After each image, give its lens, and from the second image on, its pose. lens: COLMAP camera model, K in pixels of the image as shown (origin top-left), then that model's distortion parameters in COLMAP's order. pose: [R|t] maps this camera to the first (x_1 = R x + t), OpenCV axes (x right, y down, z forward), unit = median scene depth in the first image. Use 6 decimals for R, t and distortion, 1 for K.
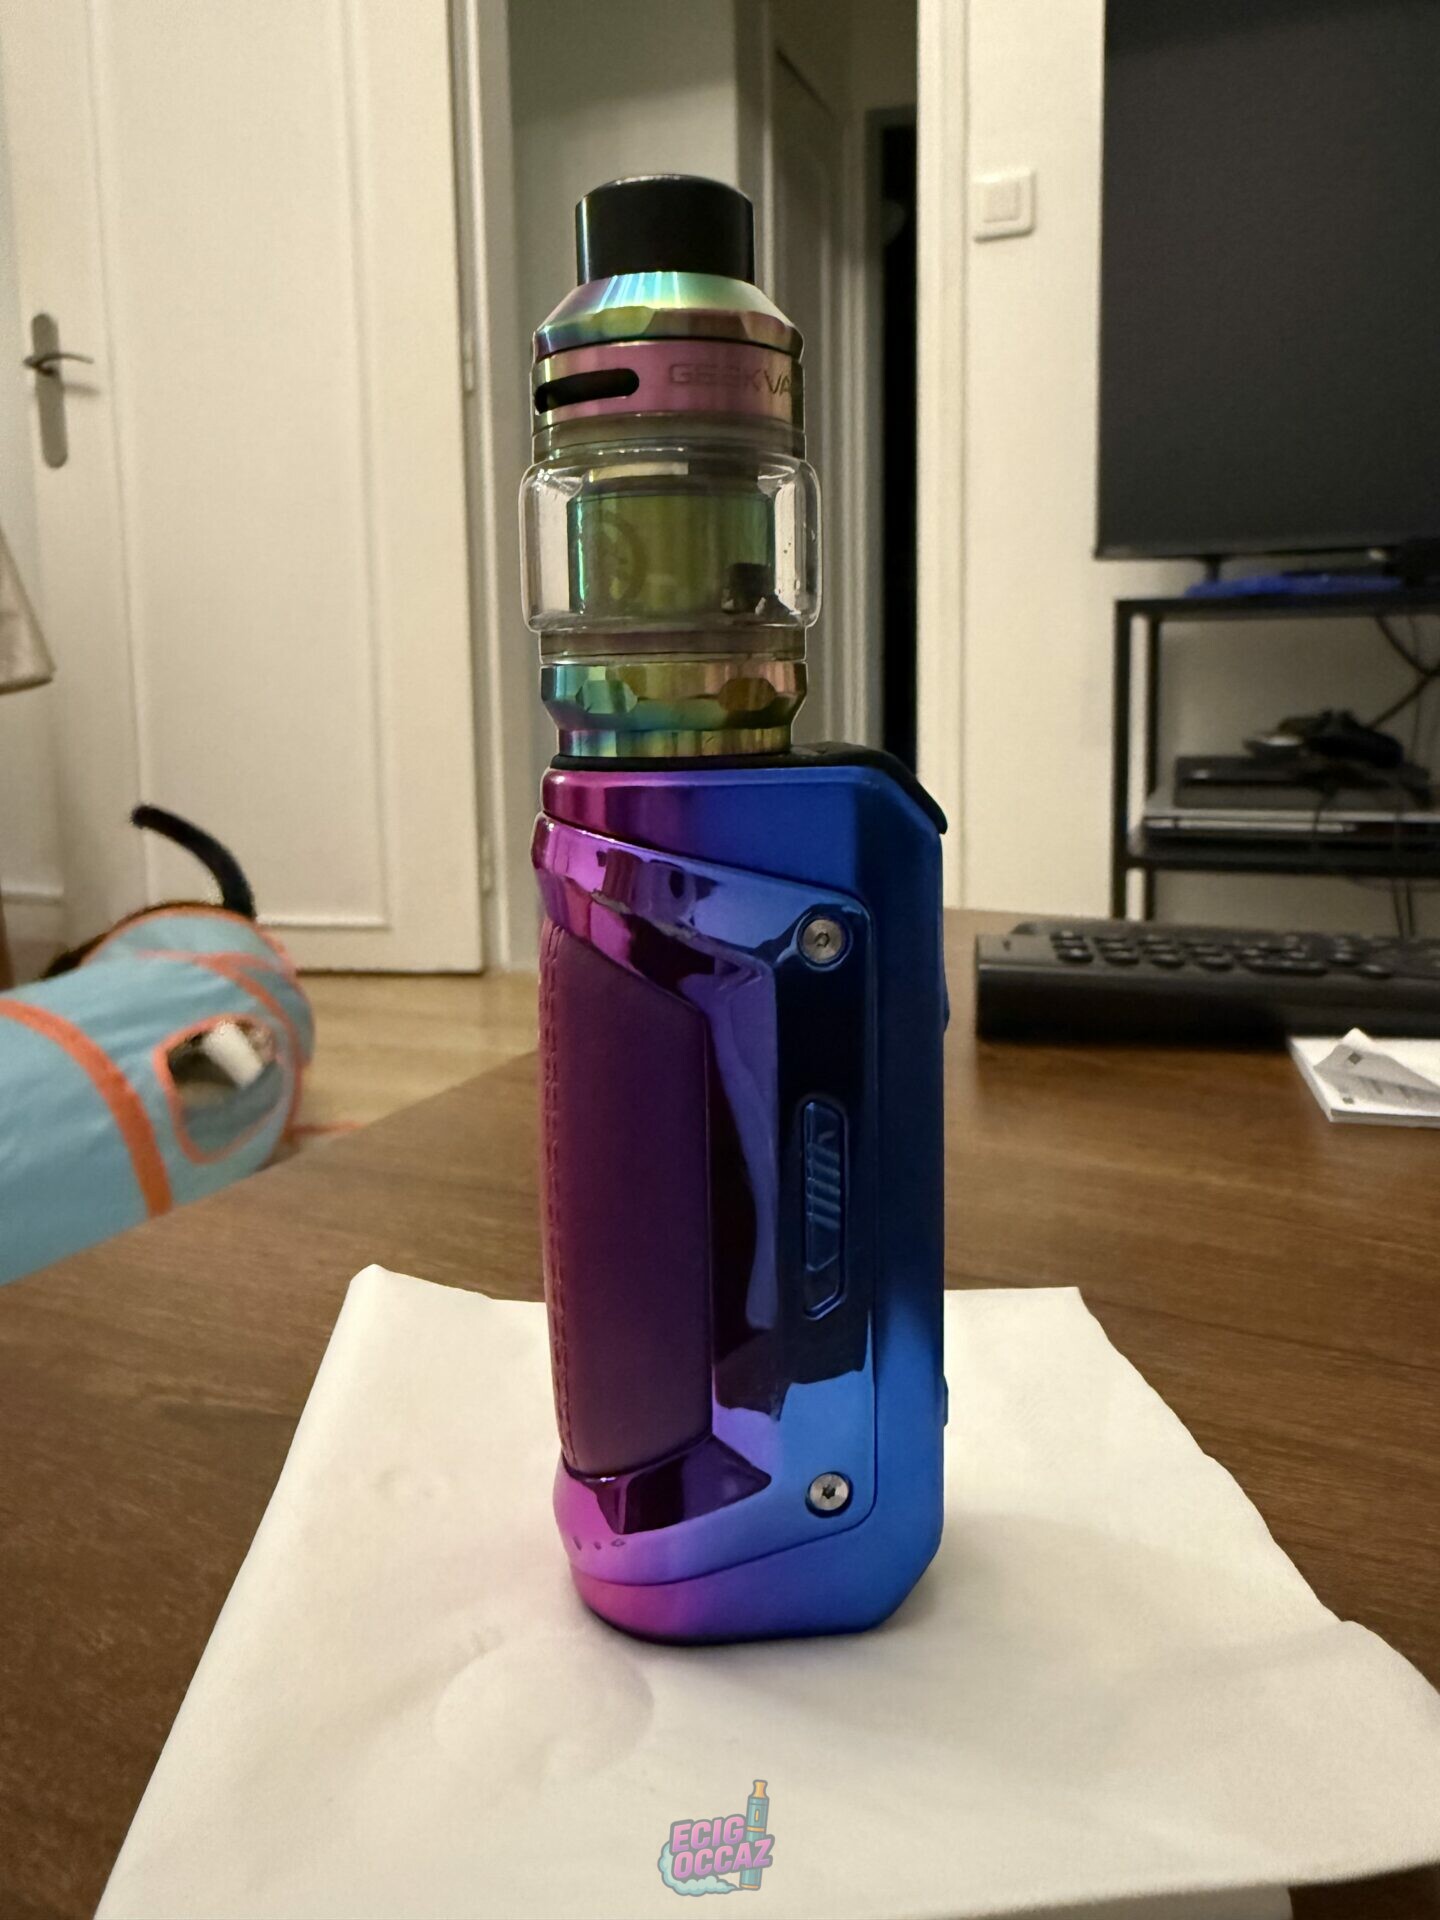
lens RADIAL K [[1402.9, 0, 709.7], [0, 1402.9, 856.9], [0, 0, 1]] dist [0.001303, 0.003200]
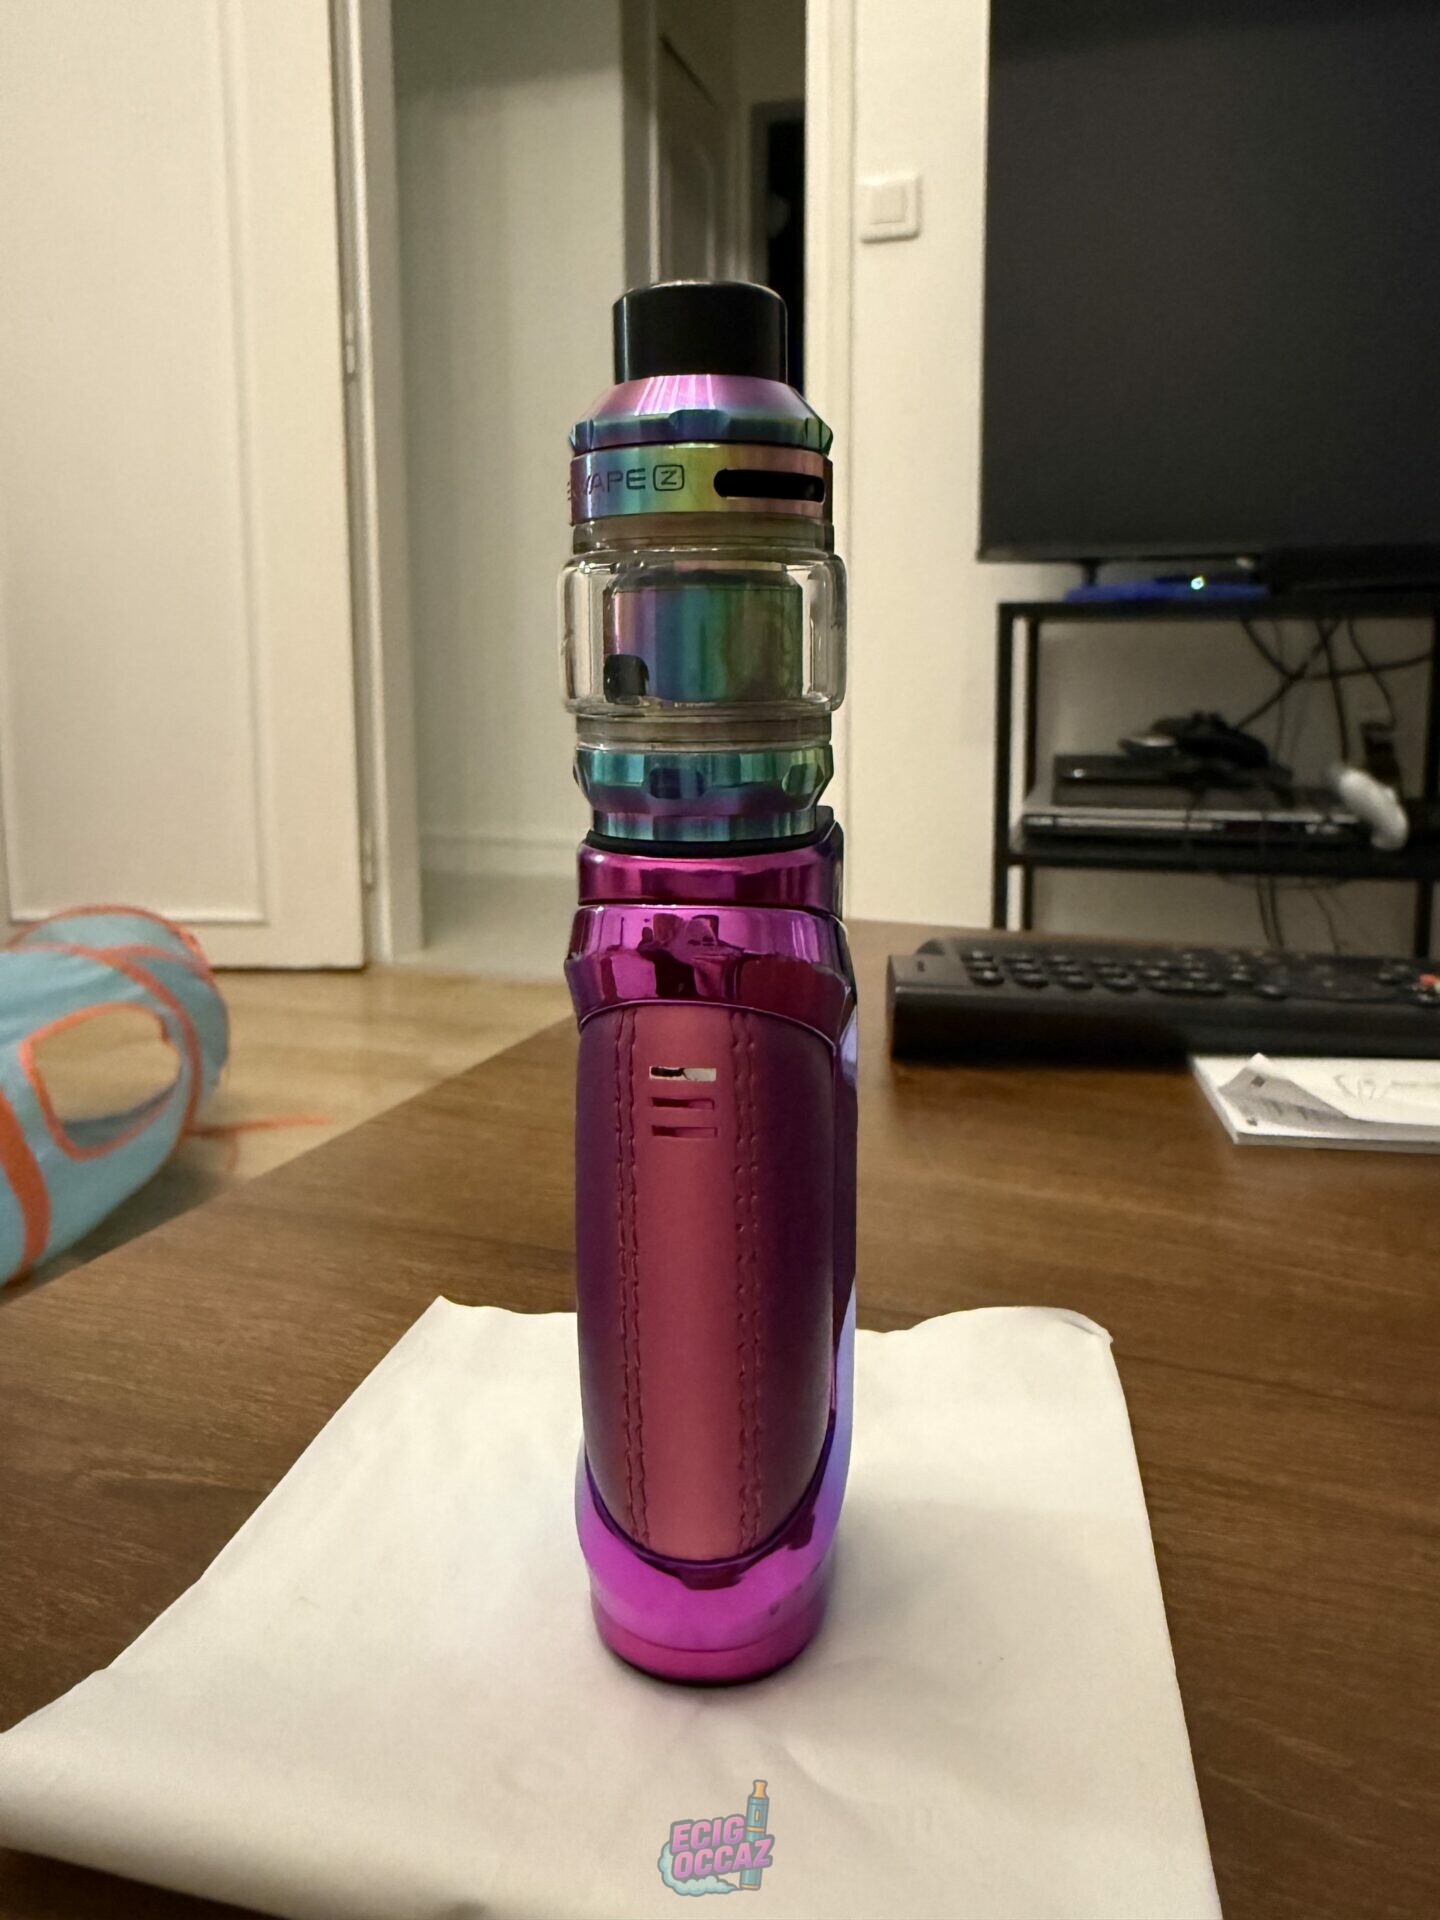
lens RADIAL K [[1402.9, 0, 709.7], [0, 1402.9, 856.9], [0, 0, 1]] dist [0.001303, 0.003200]
pose [[0.996290, 0.001160, 0.086055, -0.034264], [-0.001932, 0.999959, 0.008885, -0.031239], [-0.086042, -0.009018, 0.996251, 0.000320]]
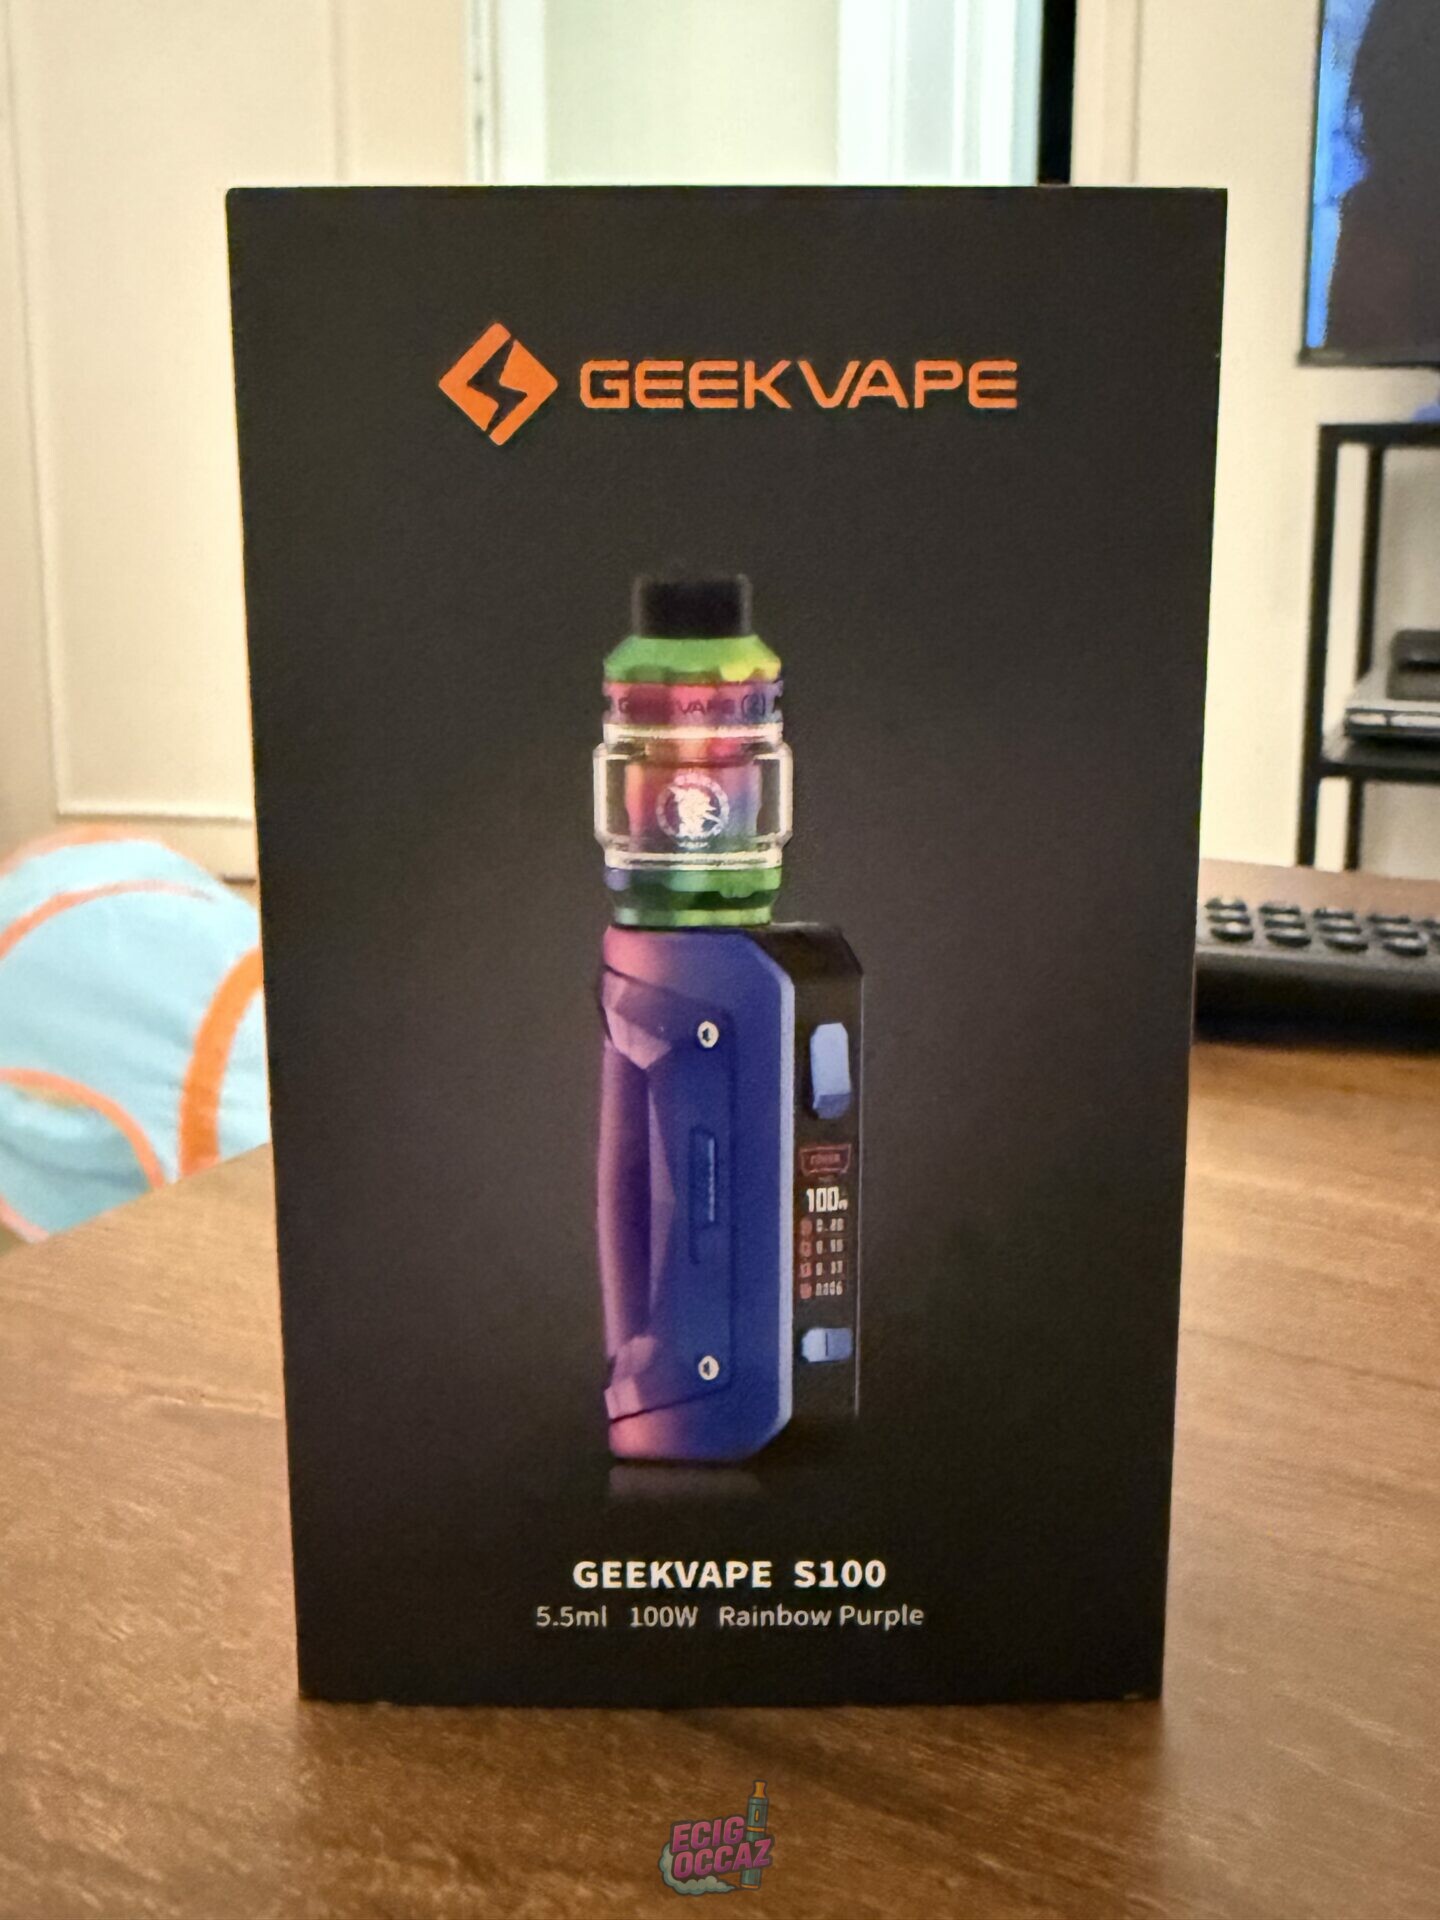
lens RADIAL K [[1864.3, 0, 721.0], [0, 1864.3, 832.4], [0, 0, 1]] dist [0.042303, -0.117234]
pose [[0.999278, 0.024588, -0.028949, 0.006593], [-0.023032, 0.998332, 0.052935, -0.039306], [0.030202, -0.052230, 0.998178, -0.128636]]
